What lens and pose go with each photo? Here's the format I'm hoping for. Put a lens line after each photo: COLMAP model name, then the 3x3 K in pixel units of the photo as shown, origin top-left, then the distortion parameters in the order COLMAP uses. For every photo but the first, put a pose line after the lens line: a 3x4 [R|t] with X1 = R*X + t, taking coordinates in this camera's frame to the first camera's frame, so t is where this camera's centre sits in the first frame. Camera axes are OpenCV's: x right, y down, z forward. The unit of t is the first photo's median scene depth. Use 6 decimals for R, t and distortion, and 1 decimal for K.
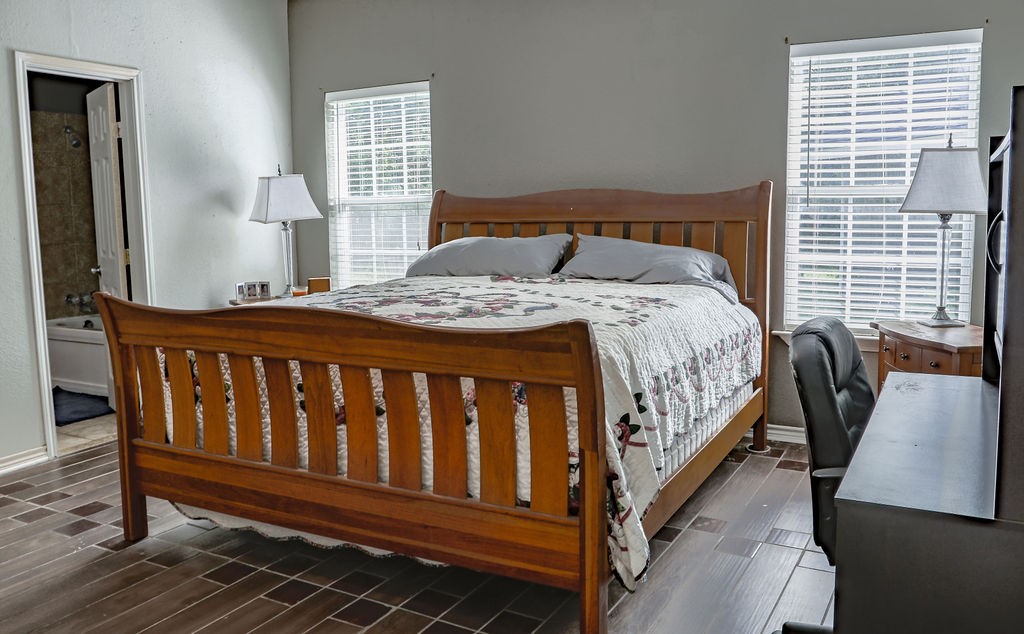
lens RADIAL K [[869.2, 0, 512.0], [0, 869.2, 317.0], [0, 0, 1]] dist [-0.000771, -0.000686]
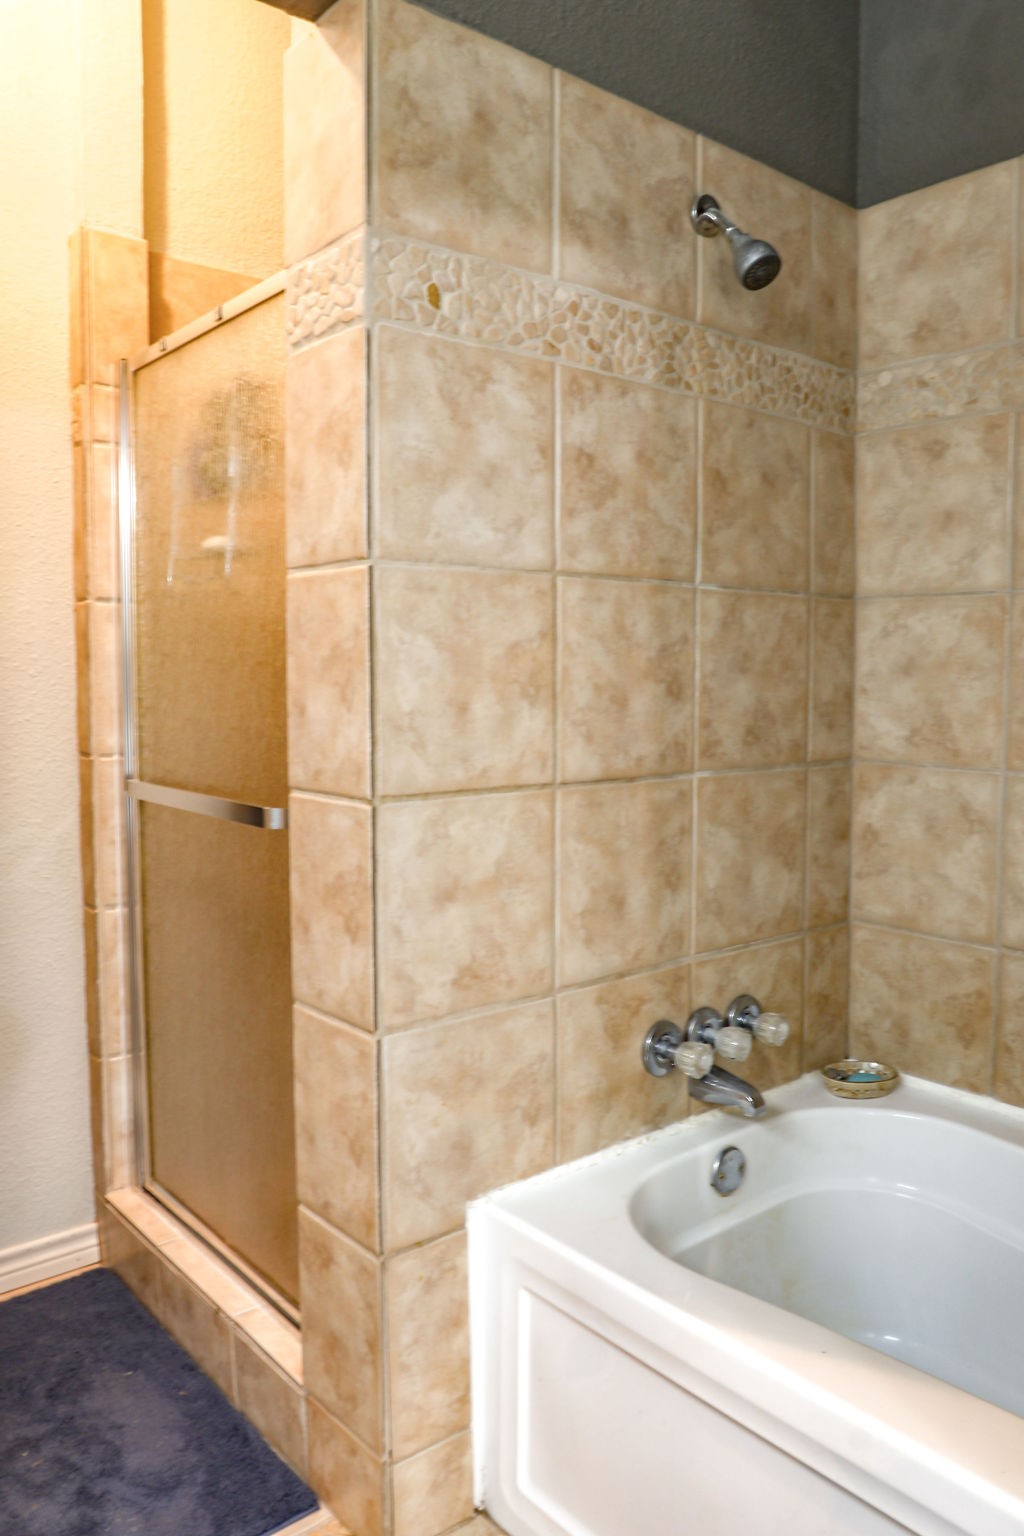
lens RADIAL K [[1140.3, 0, 512.0], [0, 1140.3, 768.0], [0, 0, 1]] dist [-0.058519, 0.003784]
pose [[0.924256, 0.041928, -0.379463, -0.444492], [-0.057243, 0.997934, -0.029161, -0.076073], [0.377456, 0.048674, 0.924747, 0.739873]]
